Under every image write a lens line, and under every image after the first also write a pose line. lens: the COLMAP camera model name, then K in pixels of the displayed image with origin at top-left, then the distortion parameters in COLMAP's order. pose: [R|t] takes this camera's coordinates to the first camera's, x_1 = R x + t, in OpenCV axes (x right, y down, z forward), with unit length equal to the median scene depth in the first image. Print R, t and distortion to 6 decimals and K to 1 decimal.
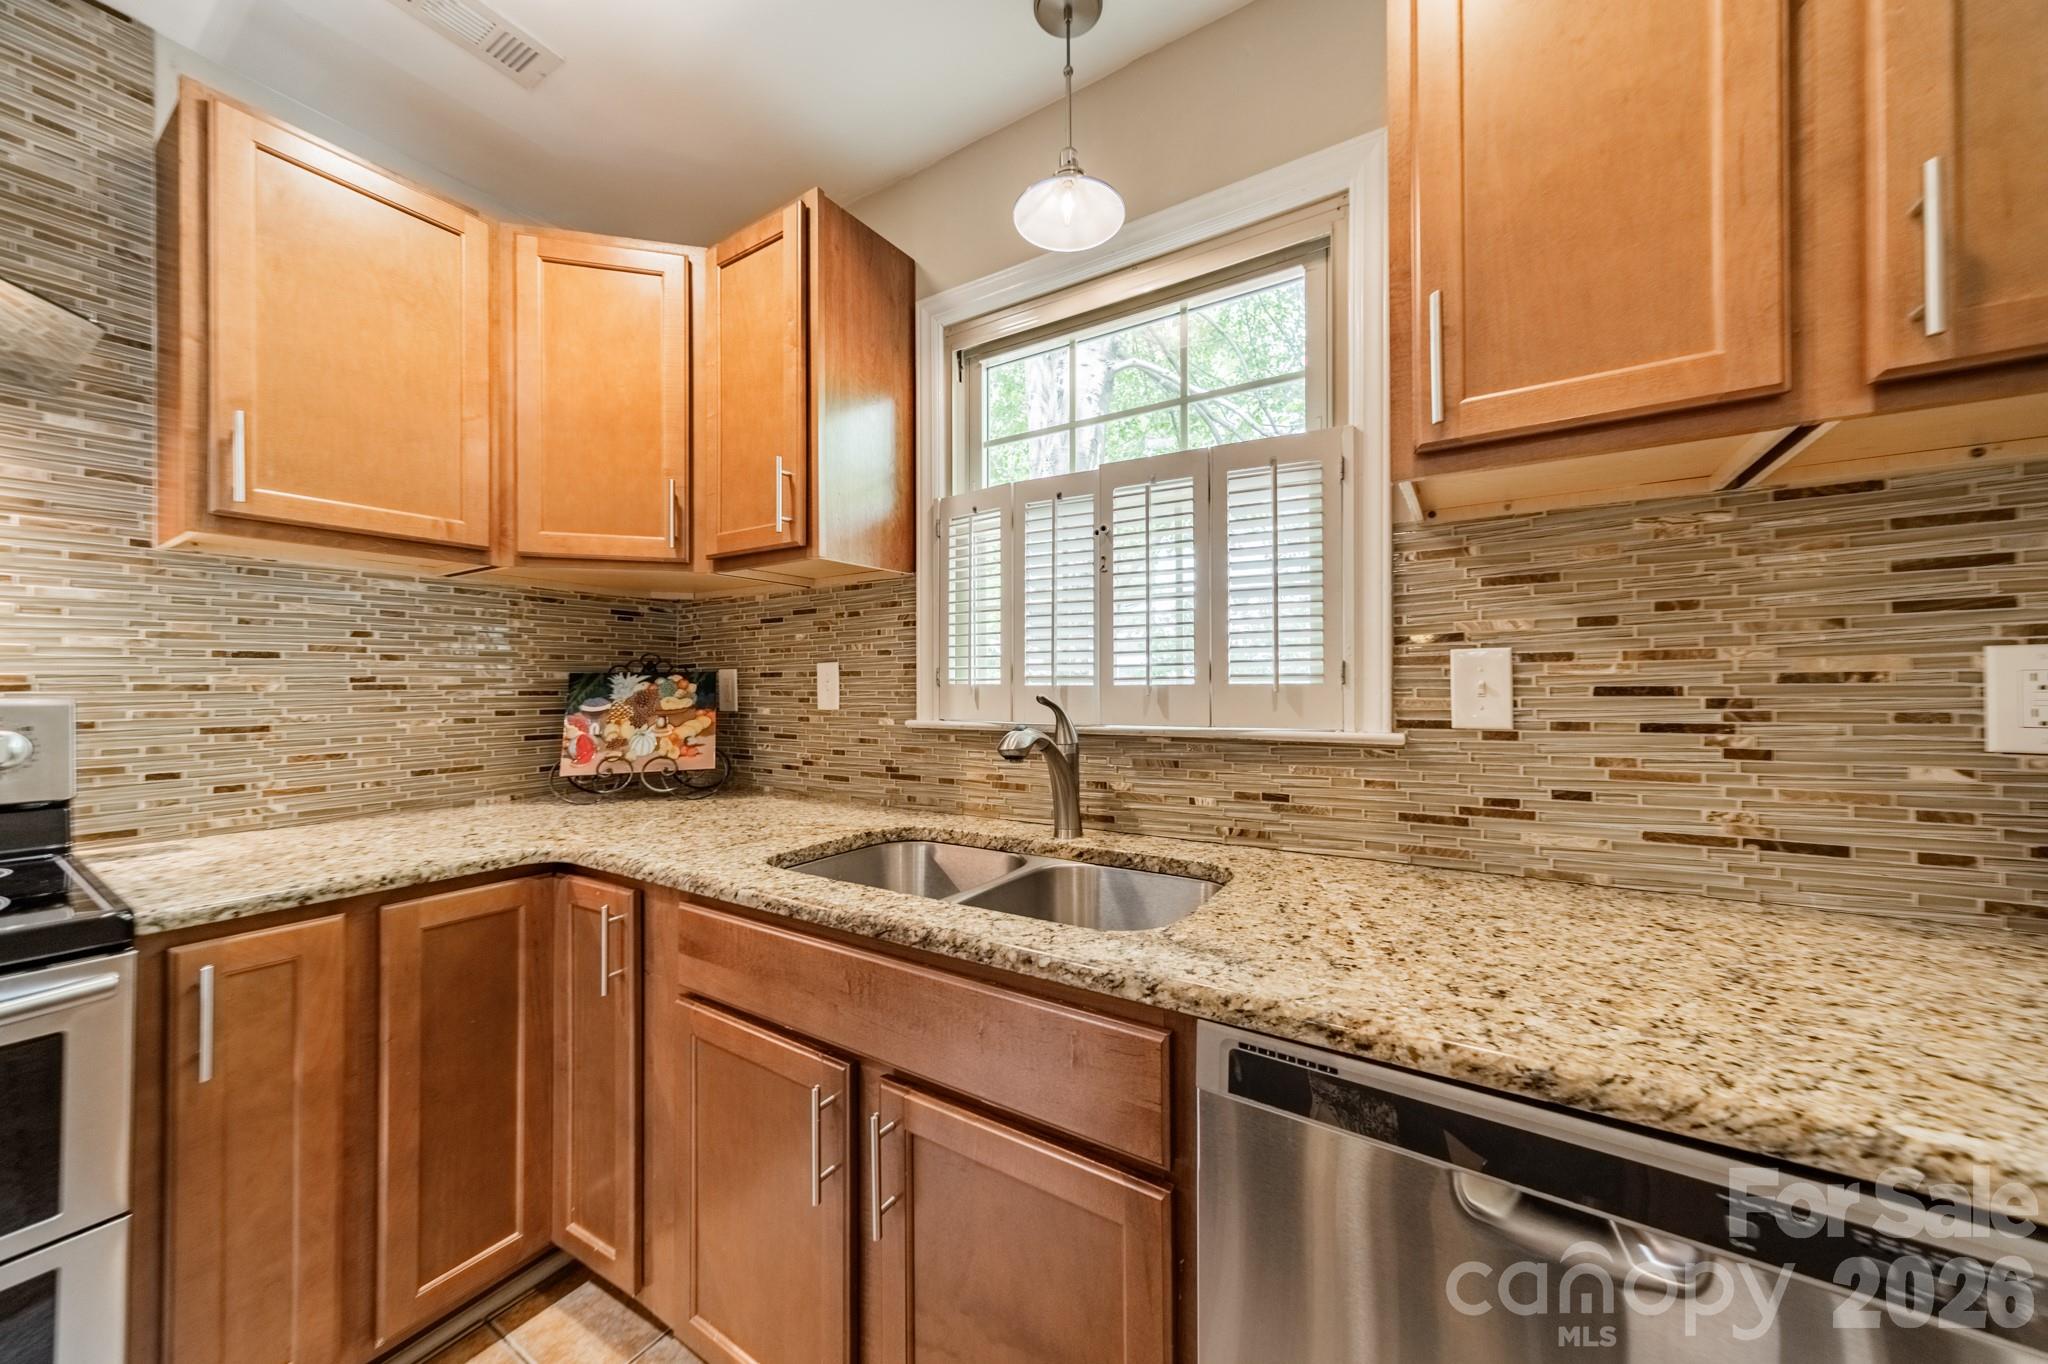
lens RADIAL K [[719.4, 0, 1040.8], [0, 719.4, 681.2], [0, 0, 1]] dist [0.005261, -0.000017]
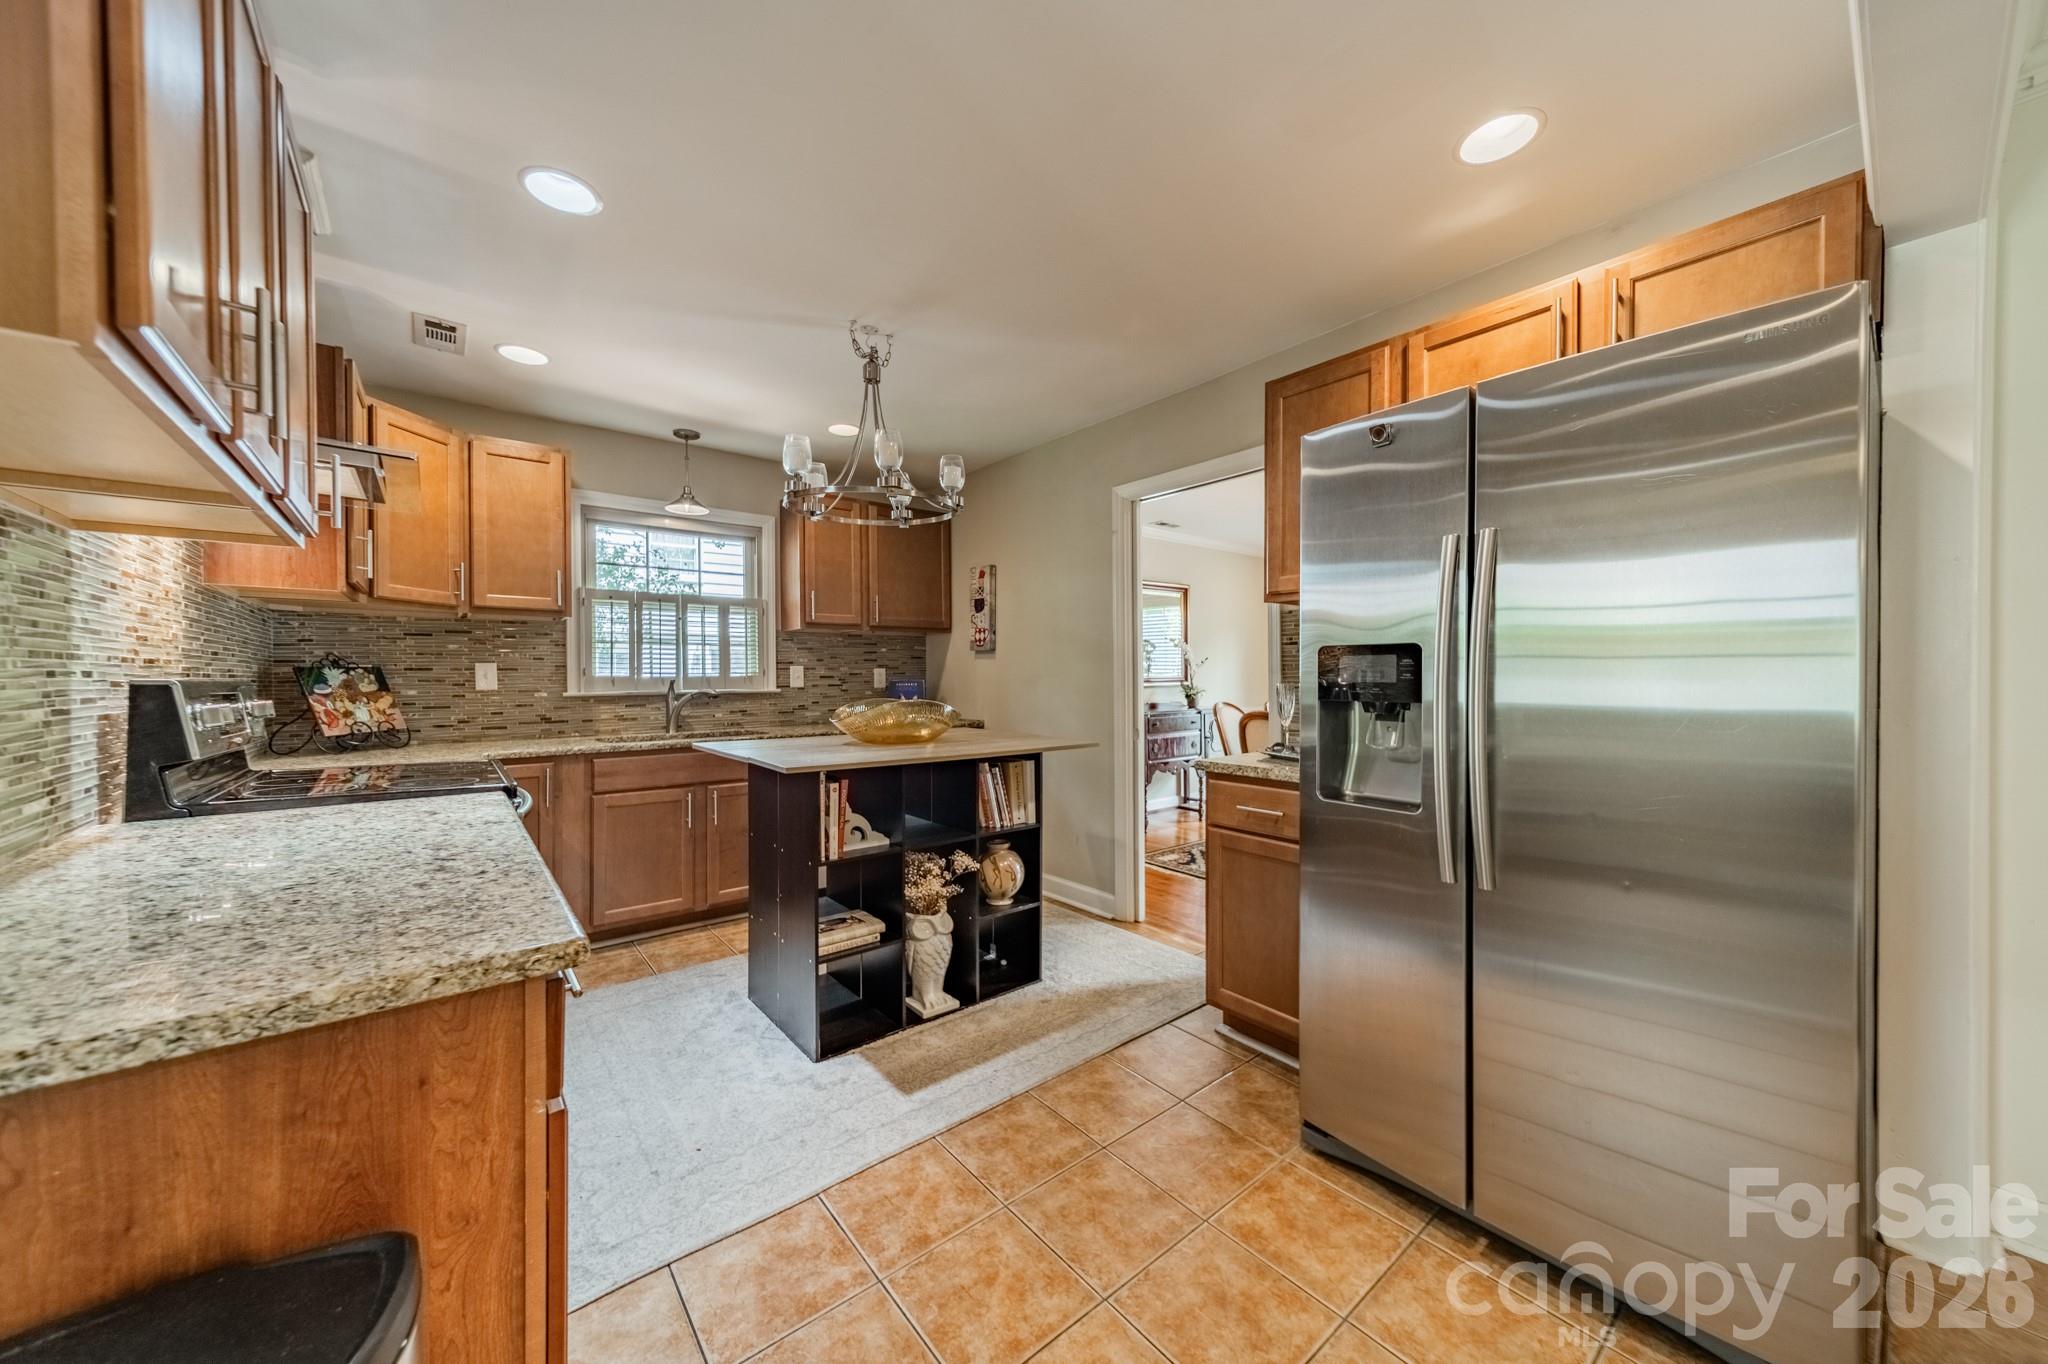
lens RADIAL K [[719.4, 0, 1026.4], [0, 719.4, 677.8], [0, 0, 1]] dist [0.005261, -0.000017]
pose [[0.322137, -0.000518, 0.946693, -1.763777], [-0.002412, 0.999996, 0.001368, 0.005753], [-0.946690, -0.002724, 0.322135, -0.932169]]
